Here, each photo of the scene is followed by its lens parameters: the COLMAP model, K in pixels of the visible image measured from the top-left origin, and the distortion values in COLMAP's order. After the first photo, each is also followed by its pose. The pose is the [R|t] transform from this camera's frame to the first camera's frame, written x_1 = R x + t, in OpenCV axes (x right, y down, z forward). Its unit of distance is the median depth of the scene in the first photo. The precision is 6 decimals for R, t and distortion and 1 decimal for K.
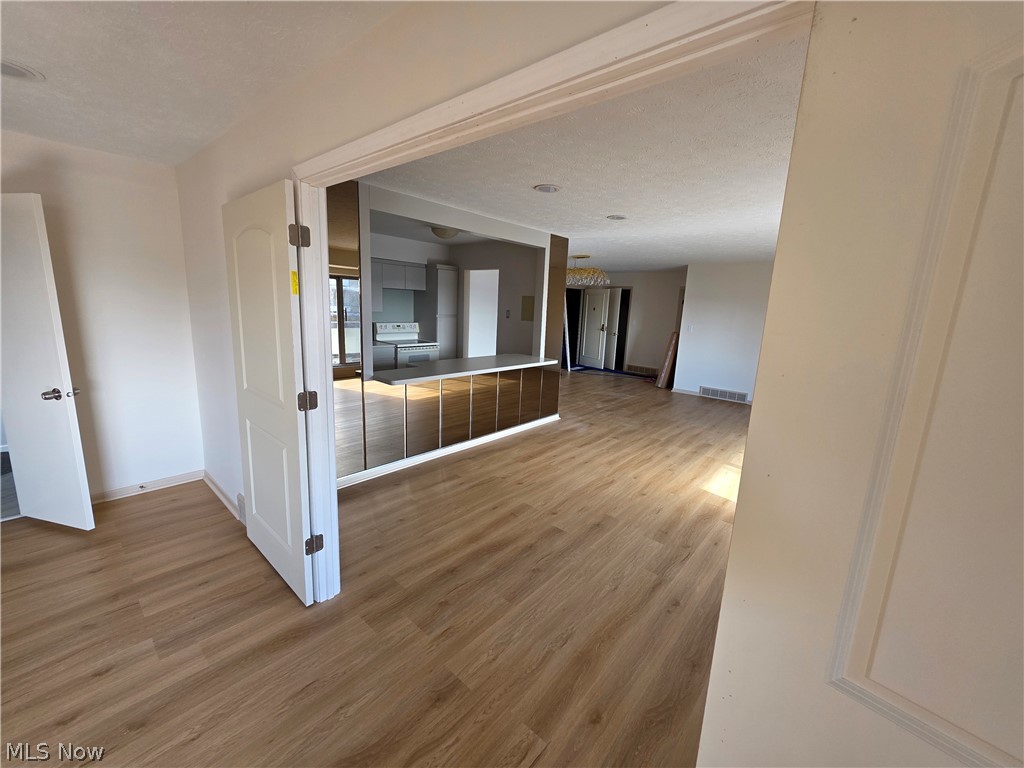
lens RADIAL K [[406.9, 0, 516.3], [0, 406.9, 380.8], [0, 0, 1]] dist [-0.000540, -0.000435]
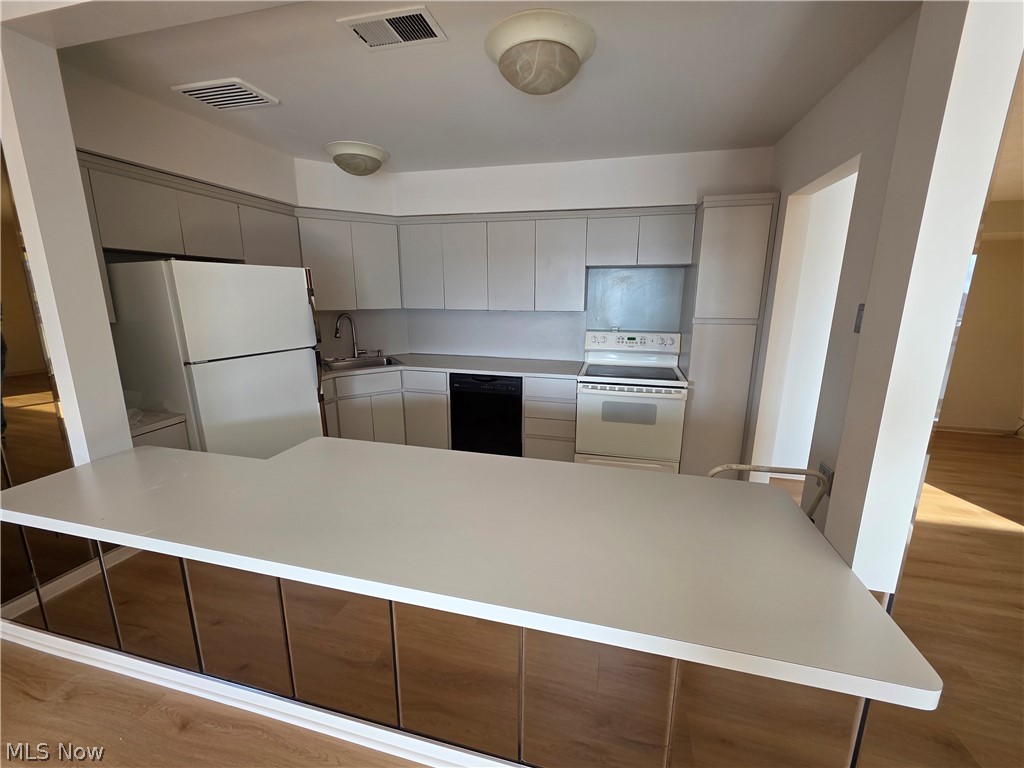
lens RADIAL K [[406.9, 0, 516.3], [0, 406.9, 380.8], [0, 0, 1]] dist [-0.000540, -0.000435]
pose [[0.450089, 0.144667, -0.881188, 0.170233], [-0.149770, 0.985042, 0.085218, -0.145953], [0.880335, 0.093620, 0.465023, 0.882873]]
